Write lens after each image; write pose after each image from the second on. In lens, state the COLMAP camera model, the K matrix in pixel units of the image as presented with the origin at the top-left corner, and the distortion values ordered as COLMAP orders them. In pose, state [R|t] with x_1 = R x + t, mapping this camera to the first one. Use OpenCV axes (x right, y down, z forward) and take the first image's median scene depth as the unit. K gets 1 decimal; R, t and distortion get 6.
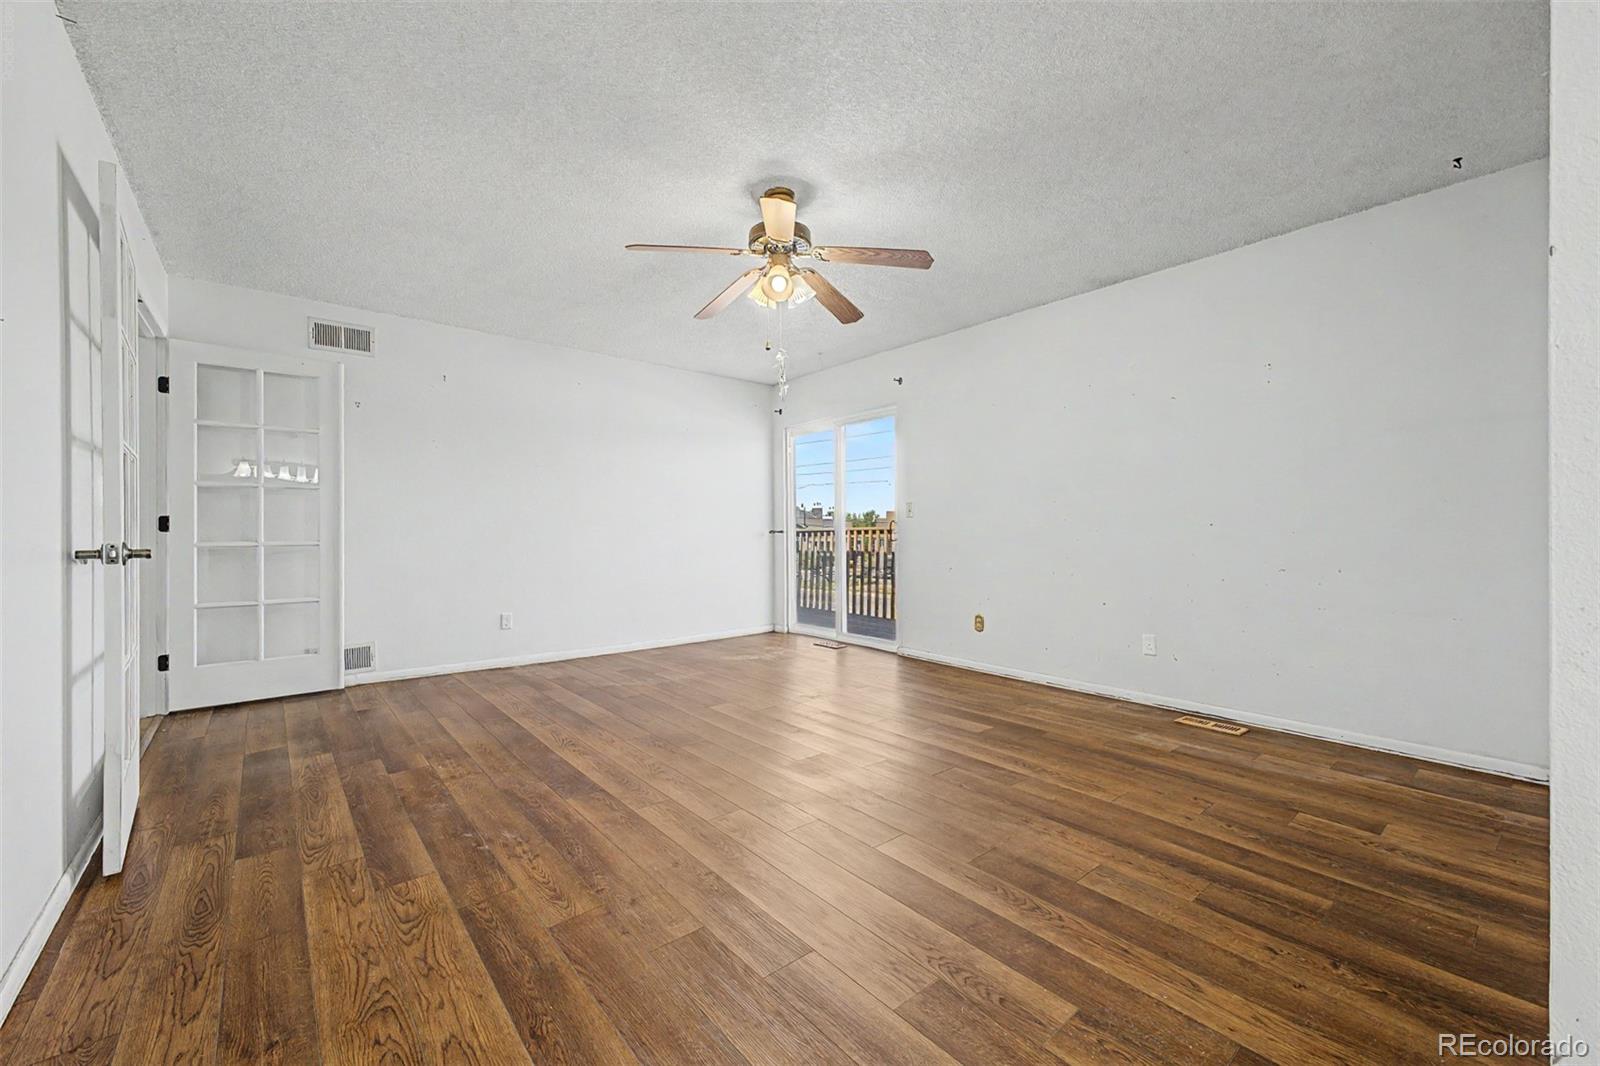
lens RADIAL K [[625.5, 0, 800.0], [0, 625.5, 533.0], [0, 0, 1]] dist [-0.005489, -0.000215]
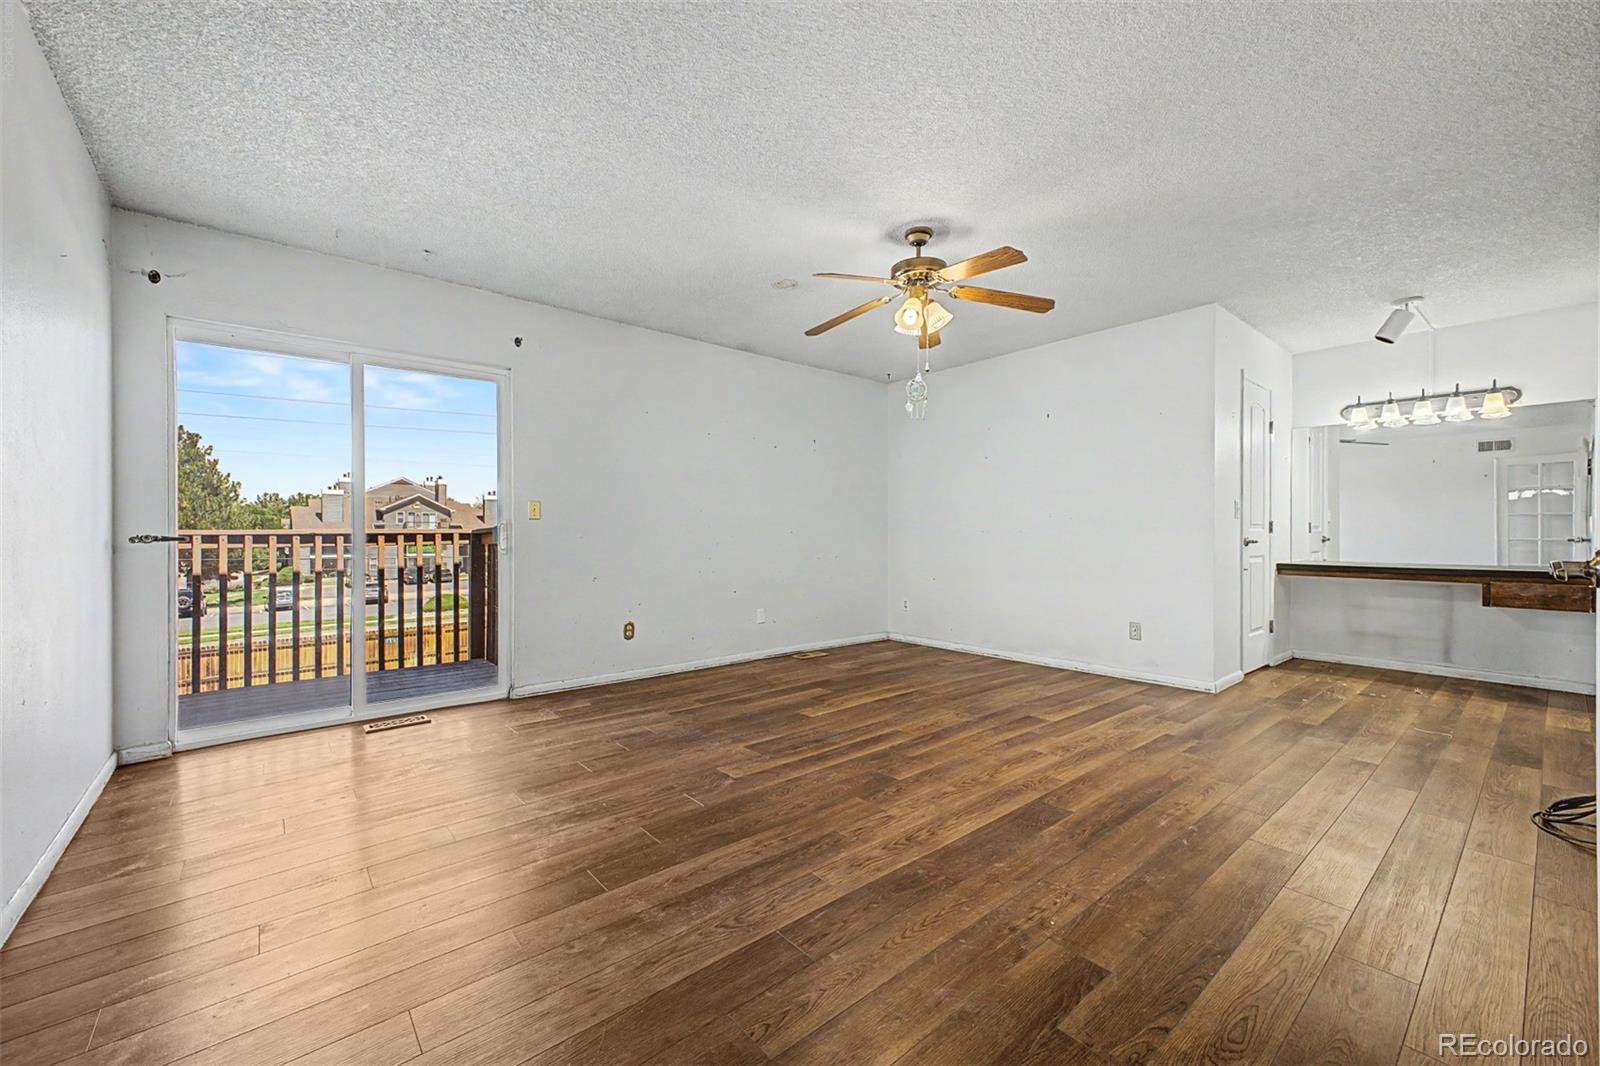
lens RADIAL K [[643.0, 0, 802.8], [0, 643.0, 525.8], [0, 0, 1]] dist [0.015877, -0.003664]
pose [[0.002292, 0.009850, 0.999949, -1.119456], [0.006937, 0.999927, -0.009865, -0.010356], [-0.999973, 0.006959, 0.002223, 1.141170]]
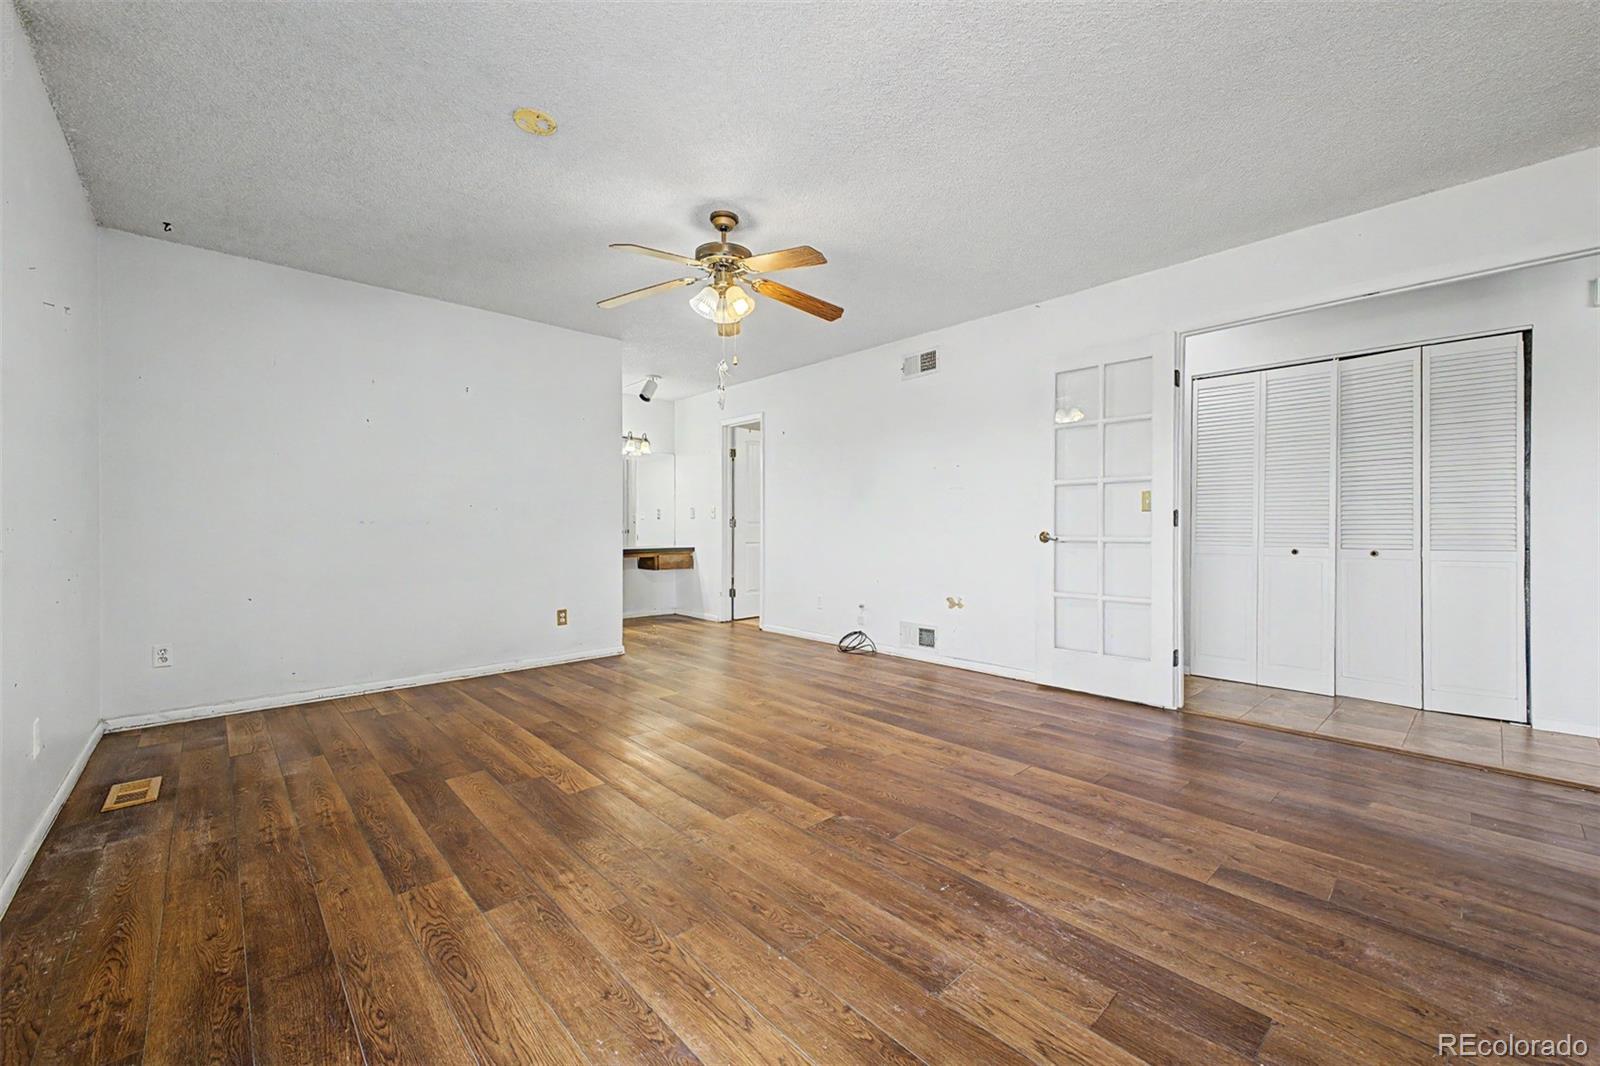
lens RADIAL K [[643.0, 0, 802.8], [0, 643.0, 525.8], [0, 0, 1]] dist [0.015877, -0.003664]
pose [[-0.998696, 0.004288, -0.050876, -0.105784], [0.004107, 0.999985, 0.003672, -0.009093], [0.050891, 0.003458, -0.998698, 2.021086]]
